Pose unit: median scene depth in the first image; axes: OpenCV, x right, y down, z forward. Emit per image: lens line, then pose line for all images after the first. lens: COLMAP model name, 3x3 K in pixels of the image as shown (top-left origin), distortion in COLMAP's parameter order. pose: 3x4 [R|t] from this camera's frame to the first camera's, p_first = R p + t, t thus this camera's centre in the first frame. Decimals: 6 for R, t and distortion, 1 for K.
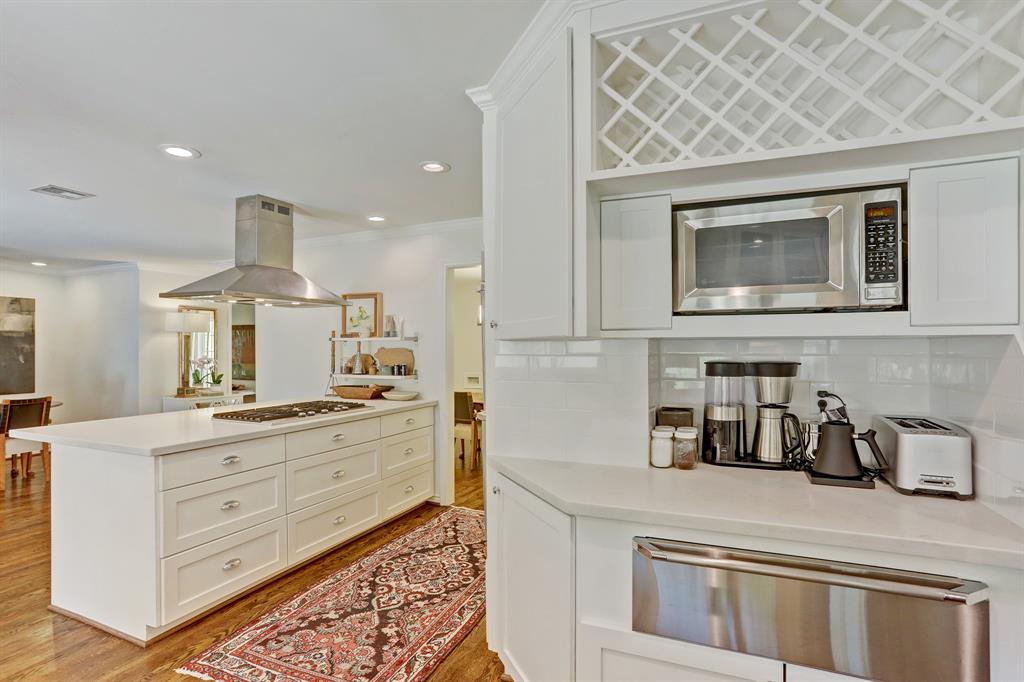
lens RADIAL K [[513.4, 0, 535.7], [0, 513.4, 348.5], [0, 0, 1]] dist [-0.055397, 0.025372]
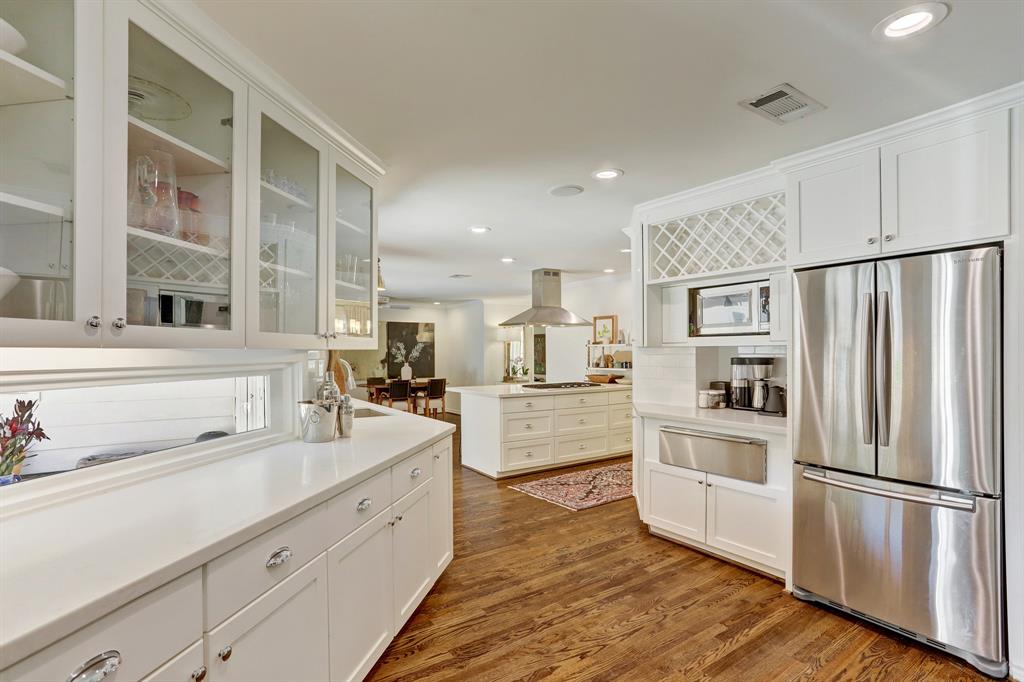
lens RADIAL K [[507.1, 0, 506.4], [0, 507.1, 351.3], [0, 0, 1]] dist [-0.051207, 0.026189]
pose [[0.822697, -0.002908, -0.568472, 0.307174], [0.003240, 0.999995, -0.000427, -0.000302], [0.568470, -0.001491, 0.822702, -0.468604]]
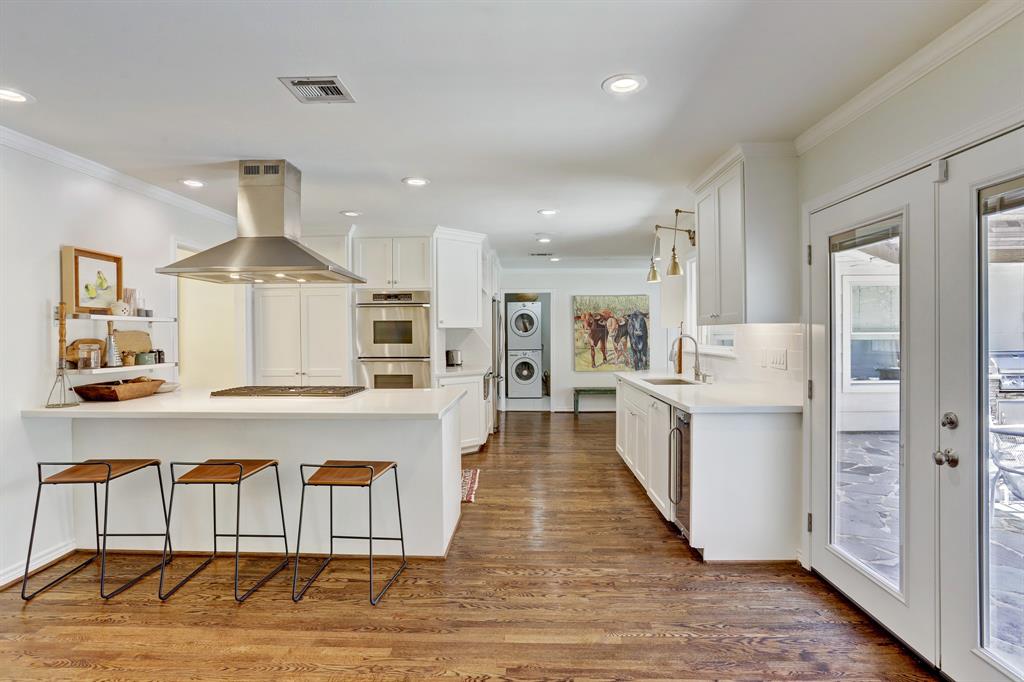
lens RADIAL K [[525.1, 0, 512.0], [0, 525.1, 341.0], [0, 0, 1]] dist [0.000882, 0.000292]
pose [[-0.347154, -0.004316, 0.937798, -1.286519], [-0.000225, 0.999990, 0.004519, 0.011077], [-0.937808, 0.001358, -0.347151, 0.761835]]
